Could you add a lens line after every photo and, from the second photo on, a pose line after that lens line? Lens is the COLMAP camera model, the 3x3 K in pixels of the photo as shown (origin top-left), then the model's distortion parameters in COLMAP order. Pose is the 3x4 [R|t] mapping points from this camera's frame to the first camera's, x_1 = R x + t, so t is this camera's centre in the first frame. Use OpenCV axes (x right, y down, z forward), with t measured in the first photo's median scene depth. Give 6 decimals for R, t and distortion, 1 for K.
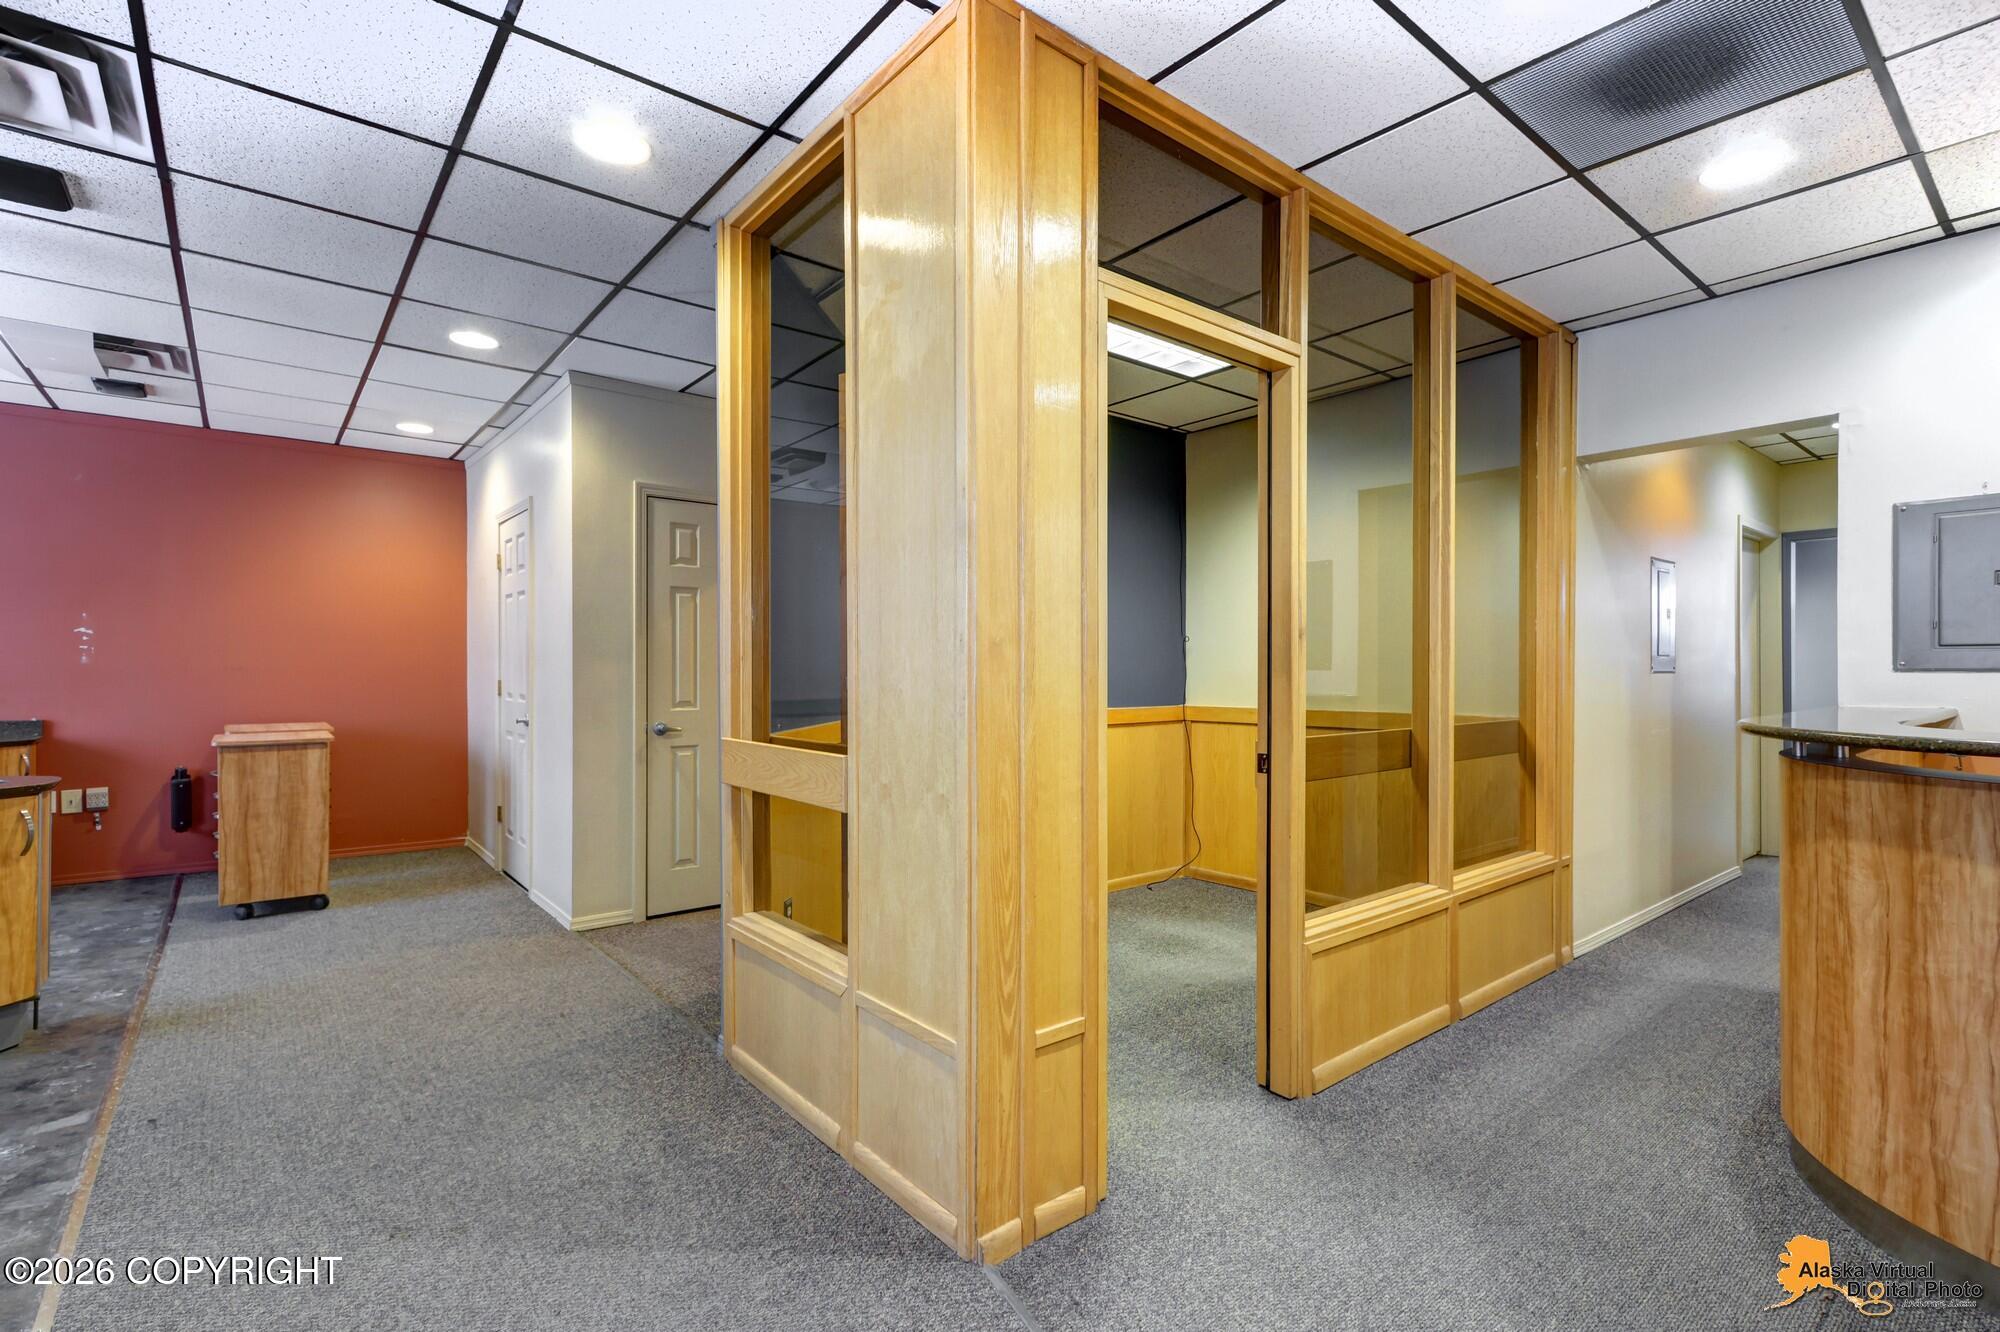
lens RADIAL K [[918.7, 0, 998.2], [0, 918.7, 672.1], [0, 0, 1]] dist [0.002929, -0.000689]
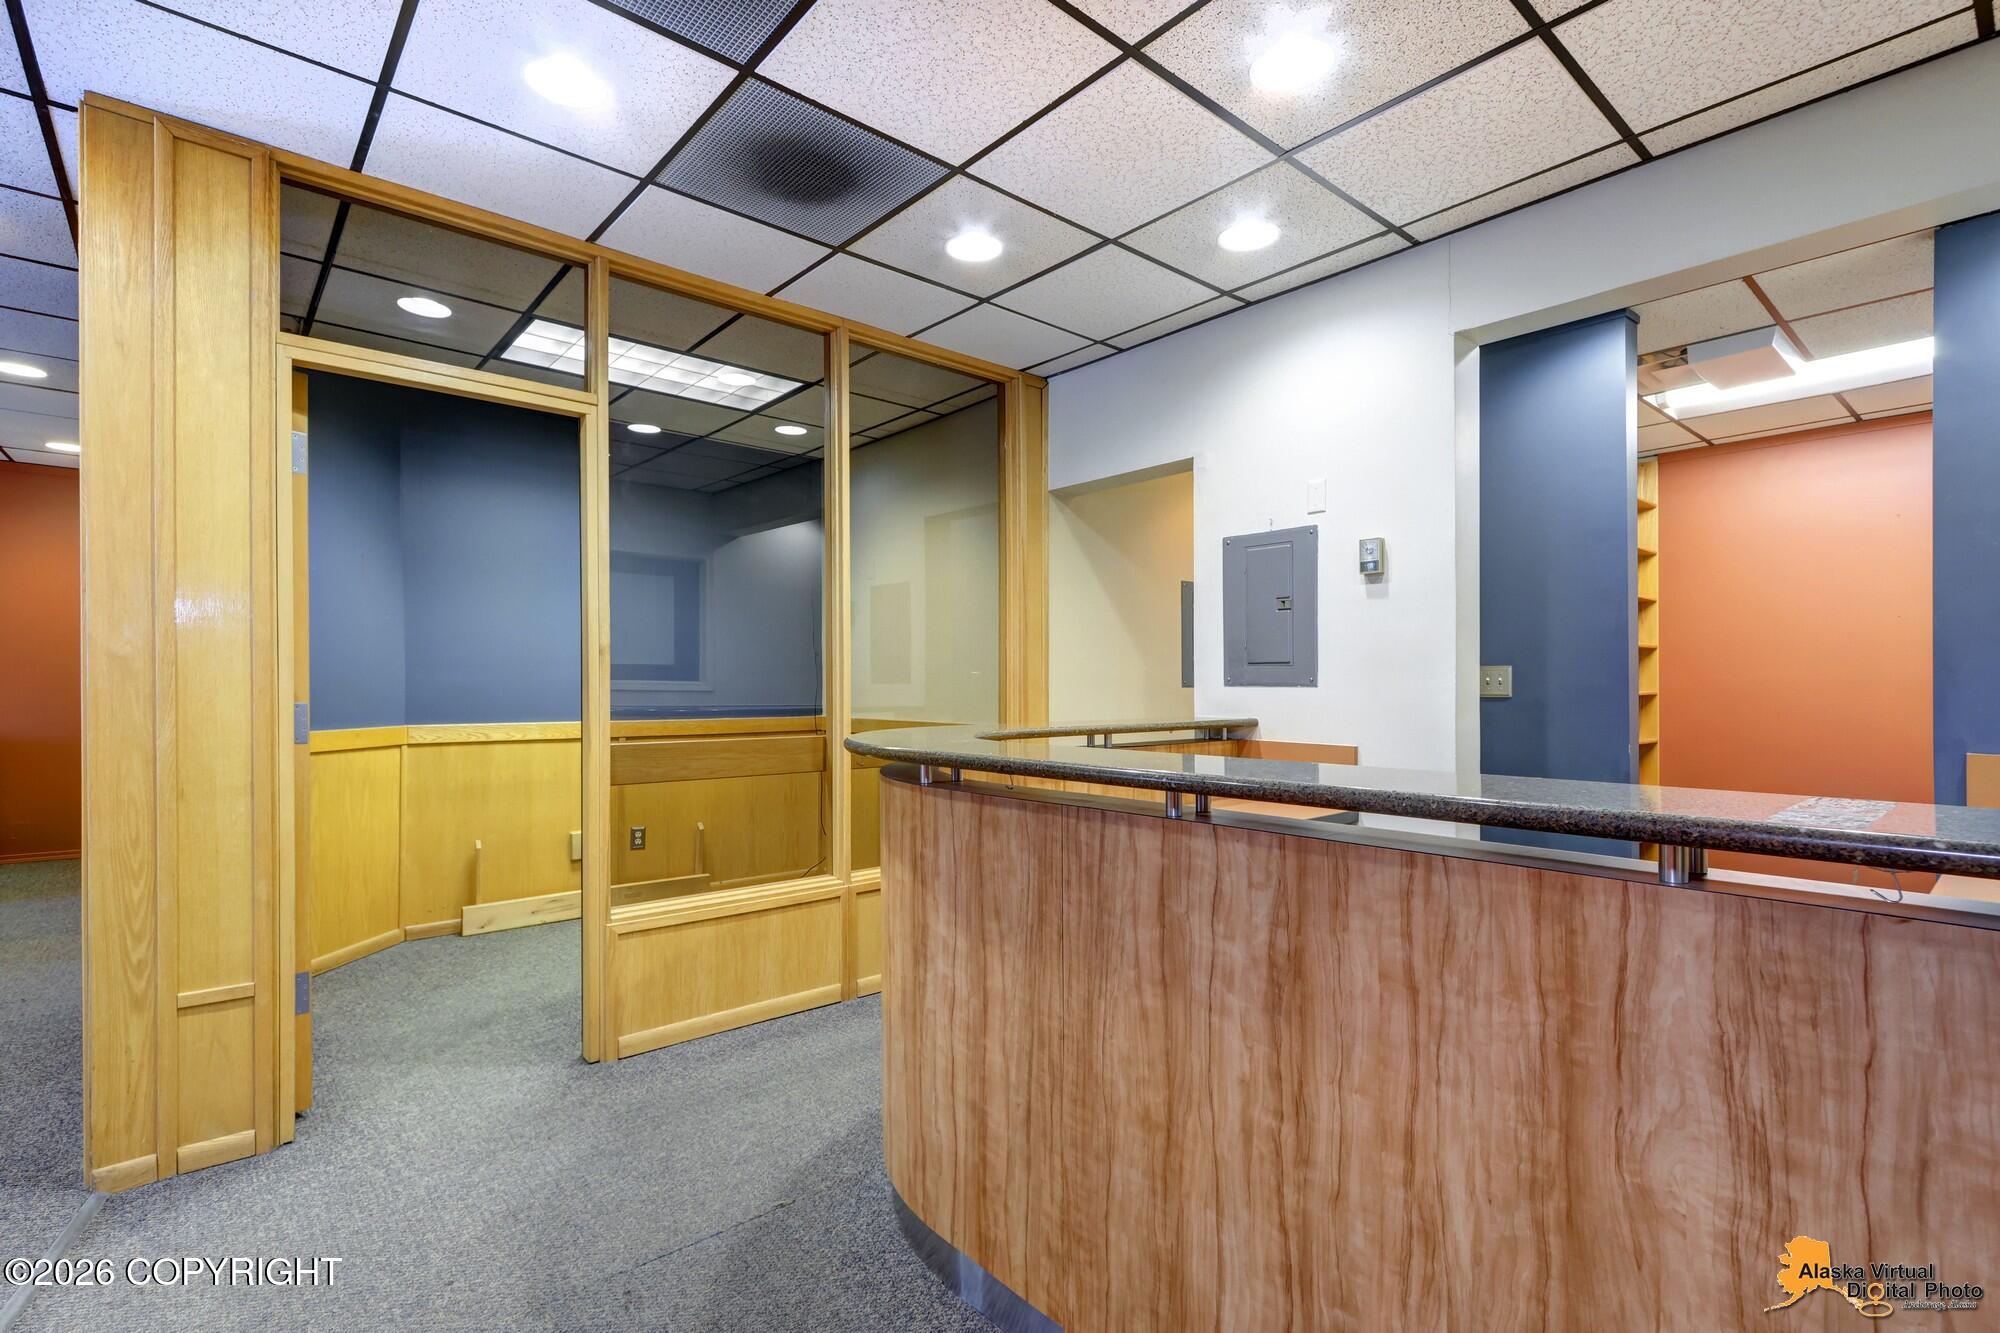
lens RADIAL K [[920.9, 0, 998.1], [0, 920.9, 685.9], [0, 0, 1]] dist [0.008475, -0.000398]
pose [[0.999509, 0.003462, 0.031142, 0.954006], [-0.003425, 0.999993, -0.001228, 0.001603], [-0.031147, 0.001121, 0.999514, -0.183555]]
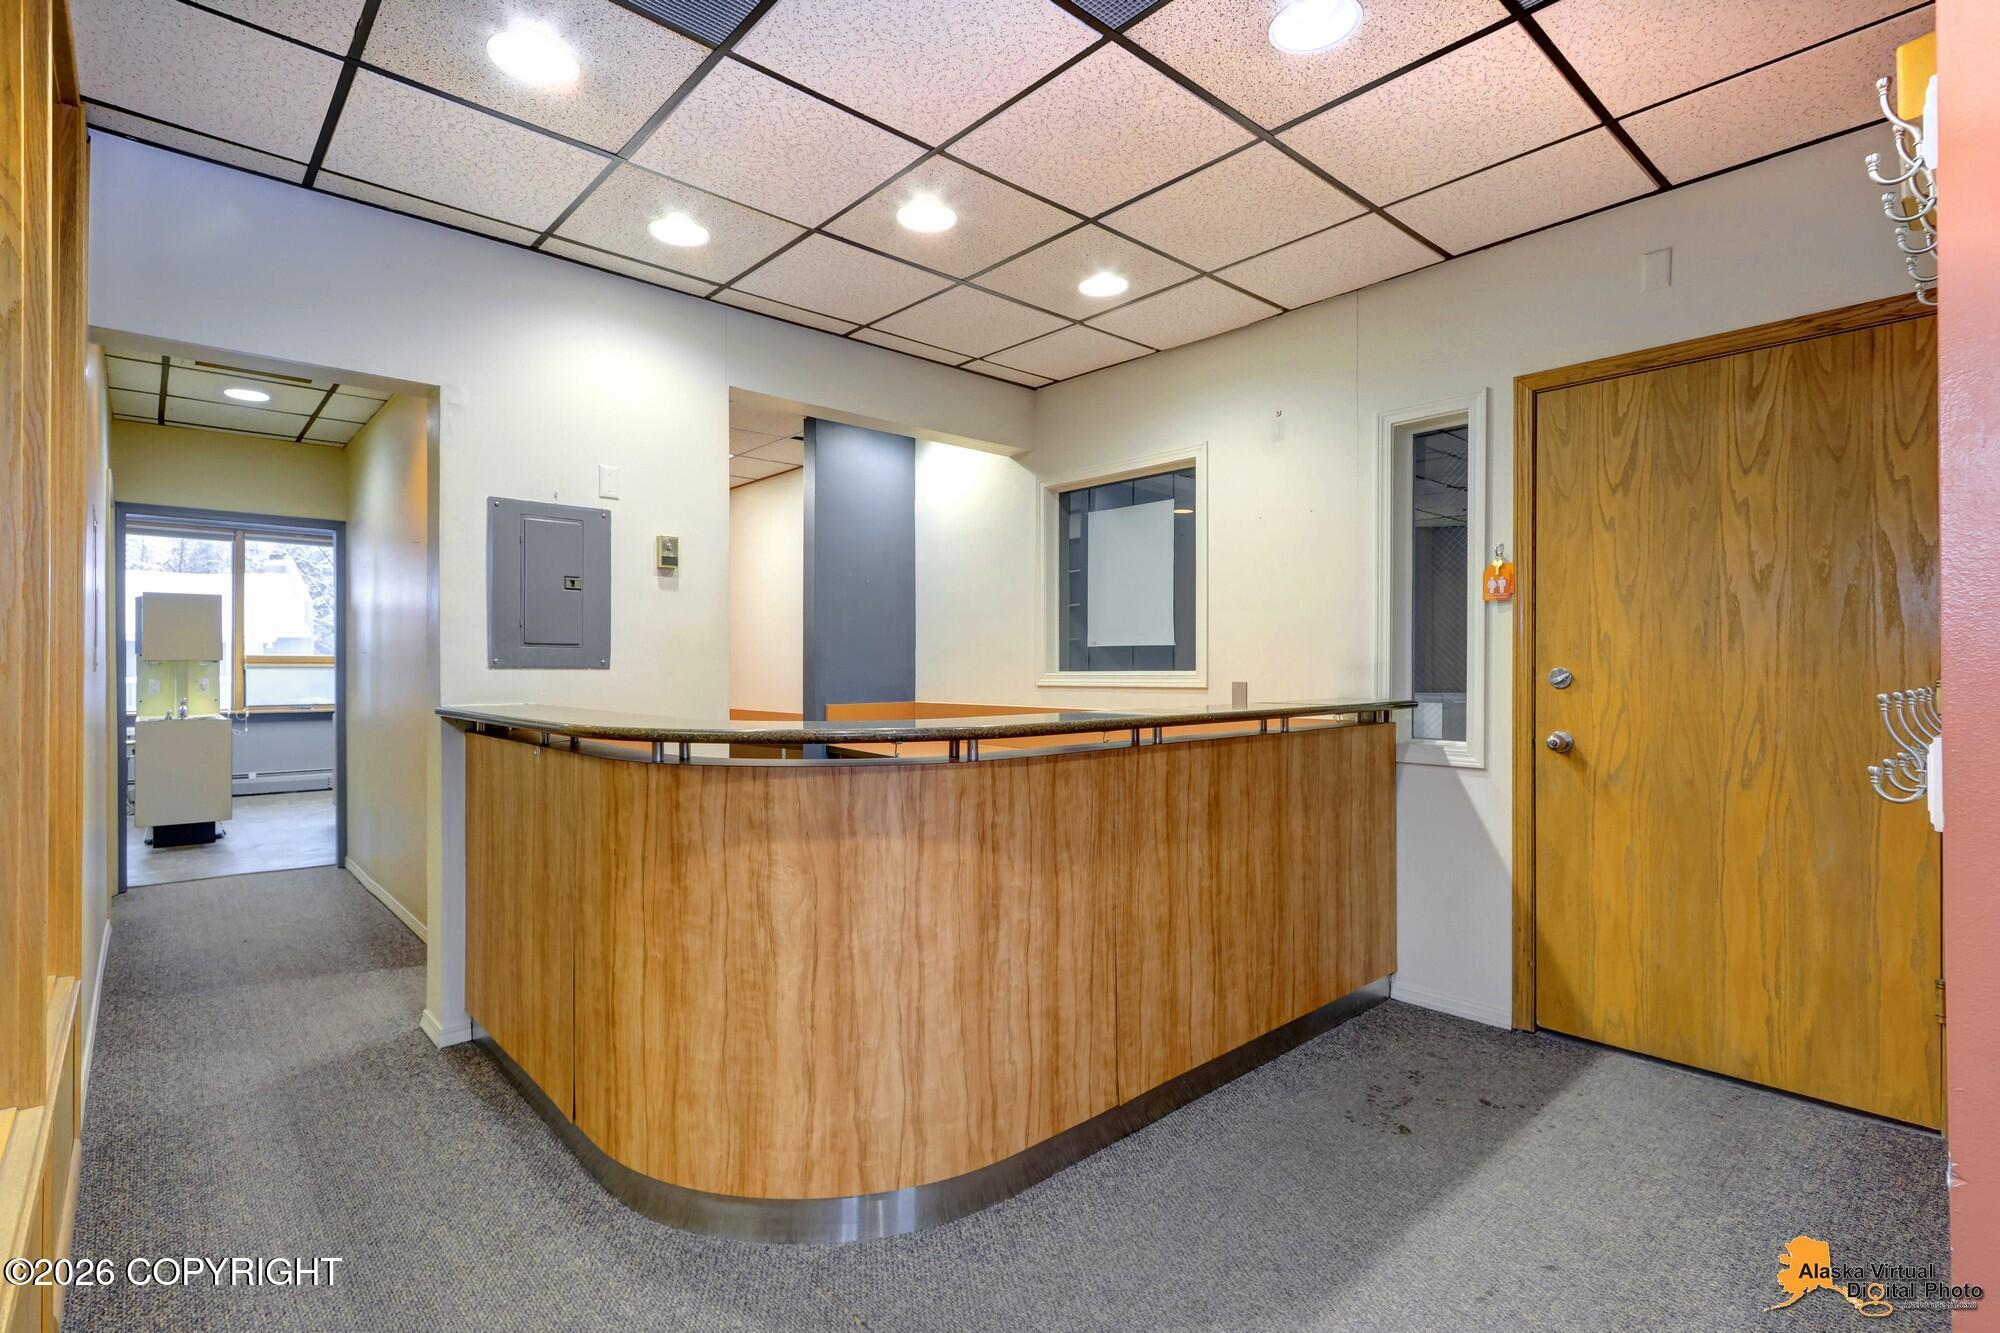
lens RADIAL K [[942.2, 0, 961.1], [0, 942.2, 669.6], [0, 0, 1]] dist [0.012447, -0.000316]
pose [[-0.032595, -0.000247, 0.999469, -0.069048], [0.004320, 0.999991, 0.000388, 0.002107], [-0.999459, 0.004331, -0.032593, 0.769750]]
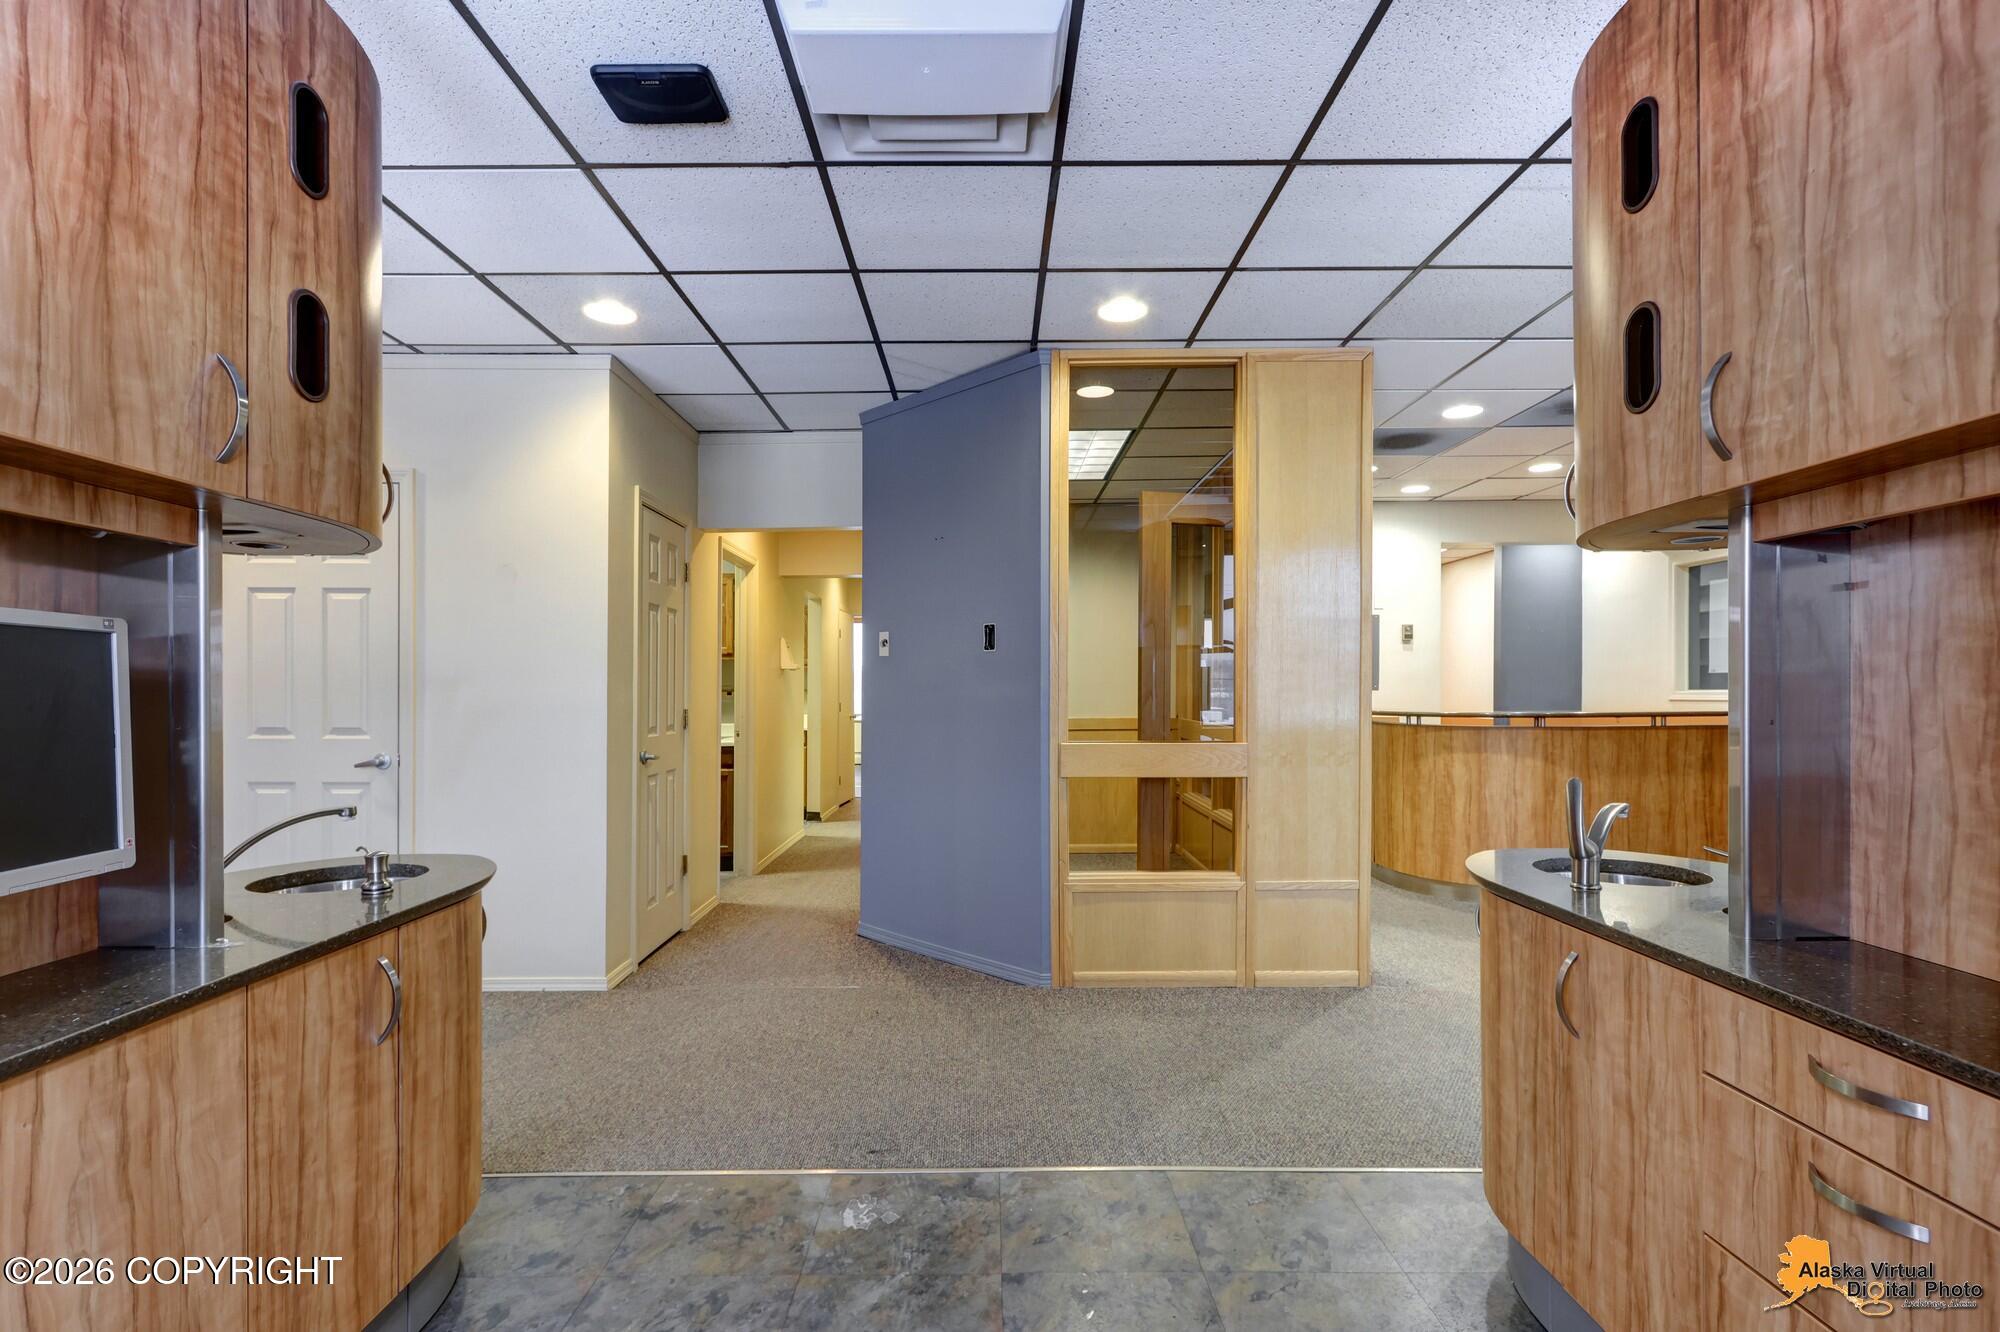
lens RADIAL K [[933.3, 0, 974.7], [0, 933.3, 691.2], [0, 0, 1]] dist [-0.000668, -0.000688]
pose [[0.636947, -0.005180, 0.770890, -1.872770], [0.006754, 0.999977, 0.001139, -0.007597], [-0.770878, 0.004481, 0.636967, 0.322433]]
